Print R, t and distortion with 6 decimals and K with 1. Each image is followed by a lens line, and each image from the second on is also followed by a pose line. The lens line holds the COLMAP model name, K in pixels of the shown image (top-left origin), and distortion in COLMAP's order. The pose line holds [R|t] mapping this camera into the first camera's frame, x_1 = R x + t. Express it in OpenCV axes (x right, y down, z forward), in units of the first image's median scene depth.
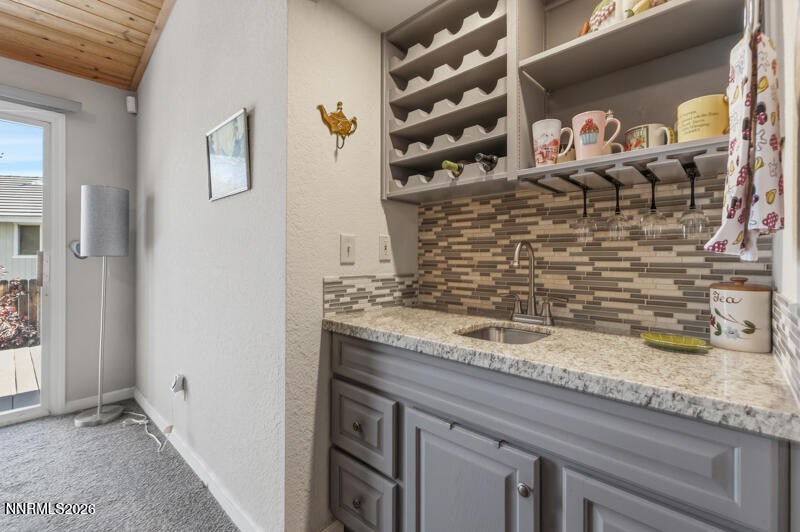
lens RADIAL K [[352.2, 0, 407.4], [0, 352.2, 254.8], [0, 0, 1]] dist [0.005131, -0.001492]
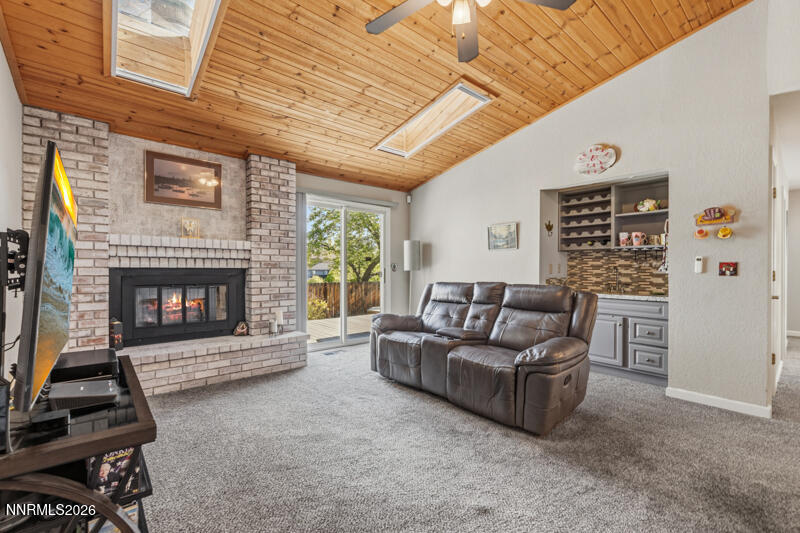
lens RADIAL K [[352.2, 0, 405.2], [0, 352.2, 271.7], [0, 0, 1]] dist [0.005131, -0.001492]
pose [[0.992704, 0.001870, -0.120563, -1.032103], [-0.000143, 0.999897, 0.014334, -0.034639], [0.120577, -0.014212, 0.992602, -2.118742]]
